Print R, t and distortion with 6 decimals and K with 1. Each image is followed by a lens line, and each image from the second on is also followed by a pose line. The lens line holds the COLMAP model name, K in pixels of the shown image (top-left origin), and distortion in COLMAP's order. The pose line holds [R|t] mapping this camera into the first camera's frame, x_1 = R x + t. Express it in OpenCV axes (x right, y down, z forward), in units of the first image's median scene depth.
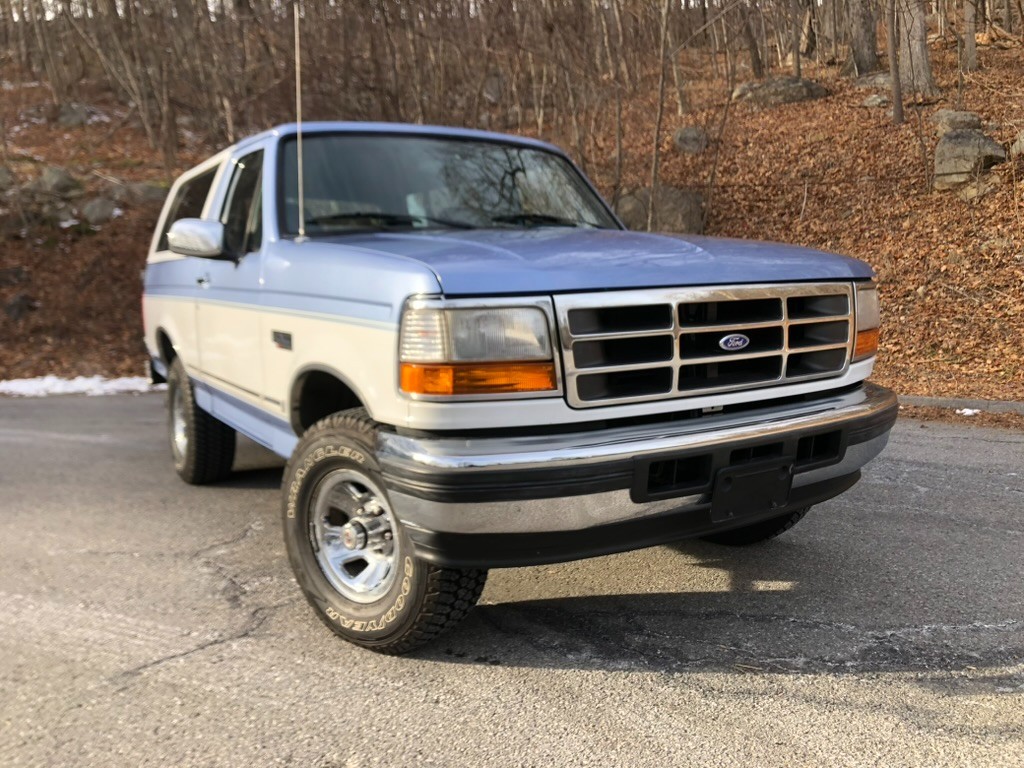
lens RADIAL K [[915.1, 0, 491.9], [0, 915.1, 378.0], [0, 0, 1]] dist [-0.013307, 0.064098]
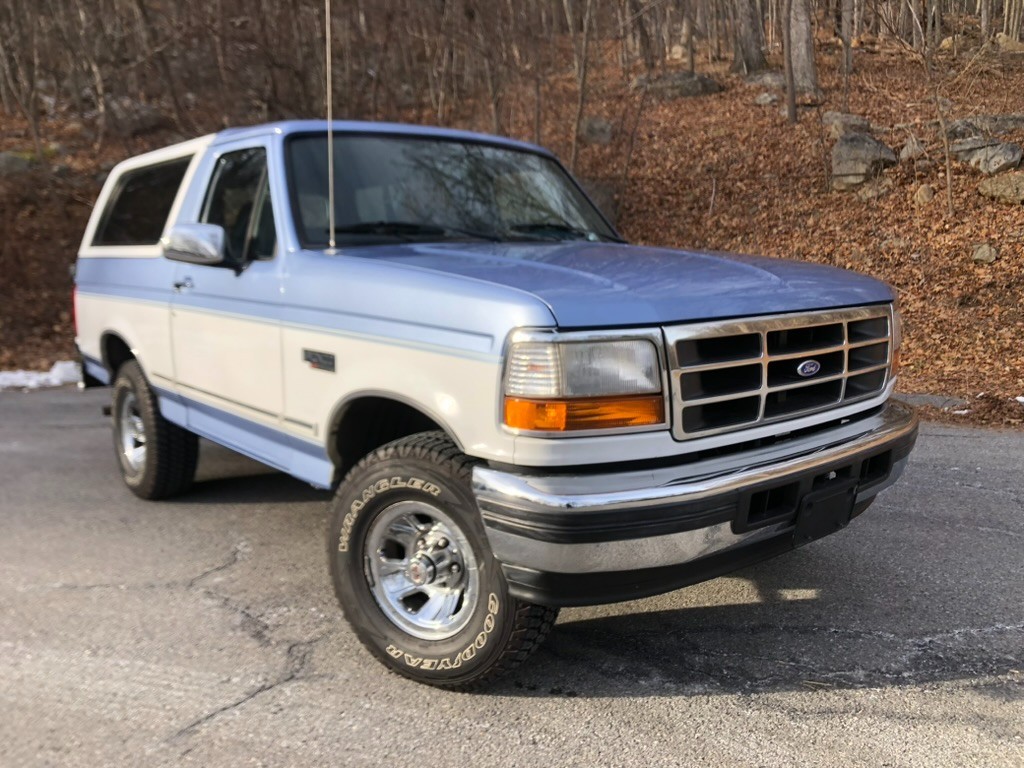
lens RADIAL K [[914.7, 0, 512.0], [0, 914.7, 384.0], [0, 0, 1]] dist [0.006944, 0.007833]
pose [[0.986214, -0.009231, 0.165214, -0.068993], [0.004432, 0.999558, 0.029392, -0.016042], [-0.165413, -0.028255, 0.985820, 0.015707]]
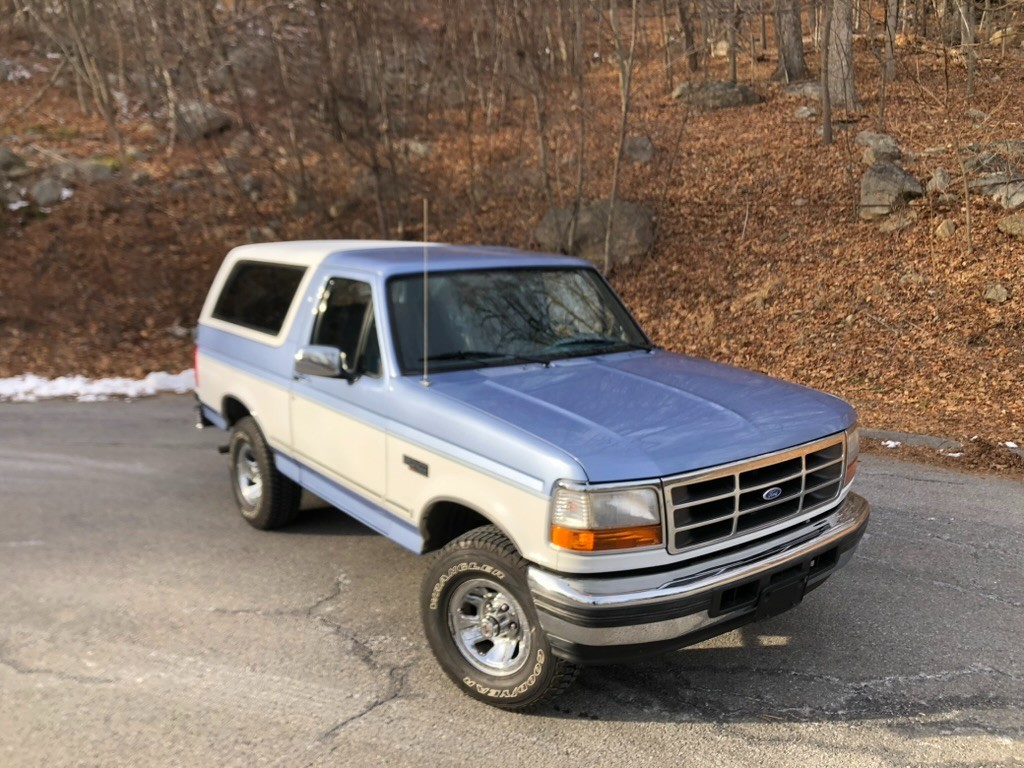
lens RADIAL K [[923.5, 0, 491.6], [0, 923.5, 387.2], [0, 0, 1]] dist [0.004116, 0.015675]
pose [[0.994775, 0.004239, 0.102005, -0.093279], [-0.011786, 0.997225, 0.073503, -0.091012], [-0.101410, -0.074321, 0.992065, -0.105946]]
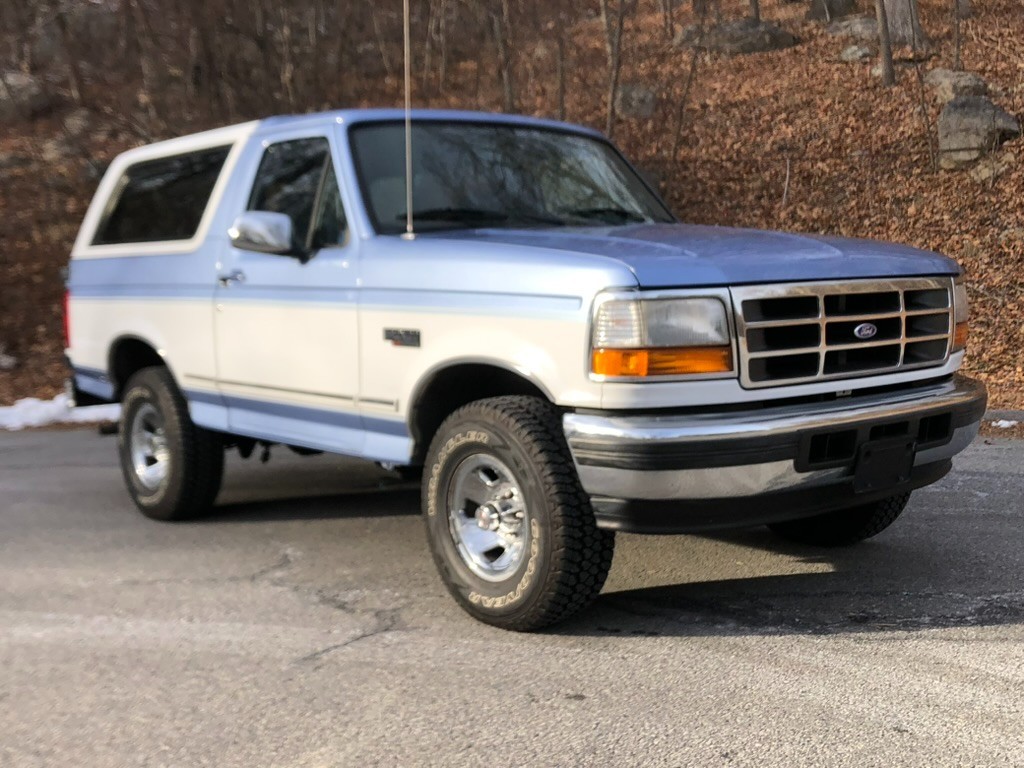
lens RADIAL K [[1325.9, 0, 478.2], [0, 1325.9, 397.3], [0, 0, 1]] dist [0.105767, -0.300123]
pose [[0.989242, -0.018584, 0.145104, -0.130414], [0.021630, 0.999577, -0.019444, 0.019266], [-0.144681, 0.022373, 0.989225, -0.157503]]
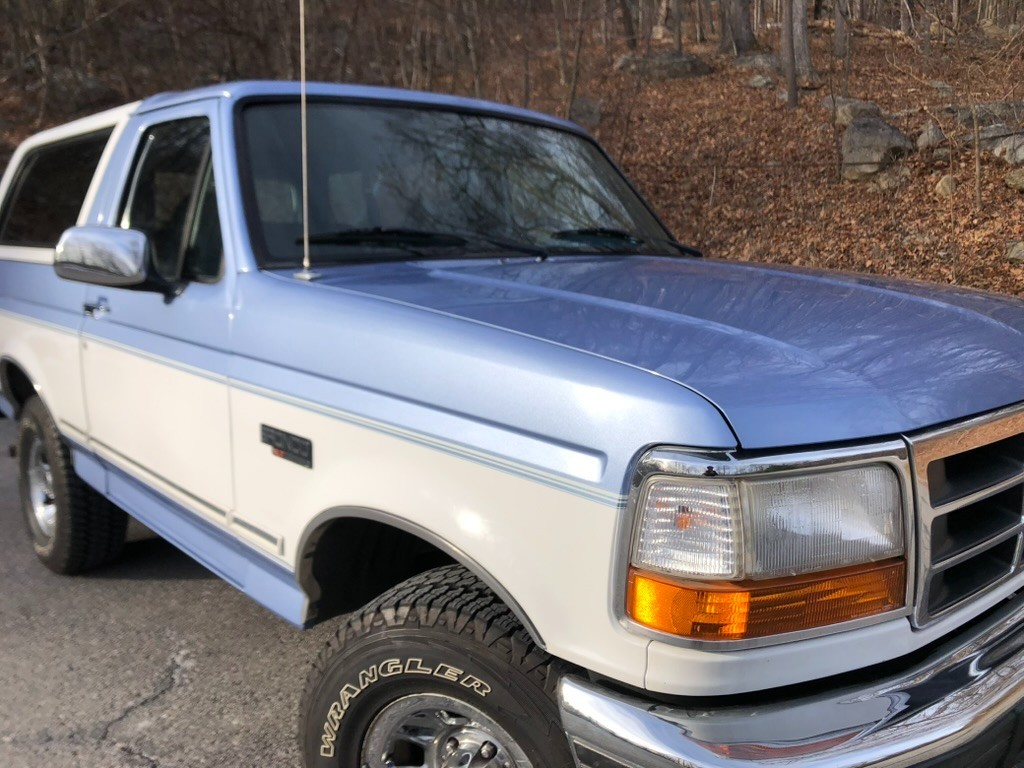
lens RADIAL K [[902.7, 0, 512.0], [0, 902.7, 384.0], [0, 0, 1]] dist [0.002980, 0.012437]
pose [[0.978696, -0.010267, 0.205058, -0.074873], [0.000064, 0.998764, 0.049698, -0.040956], [-0.205315, -0.048626, 0.977487, 0.140675]]
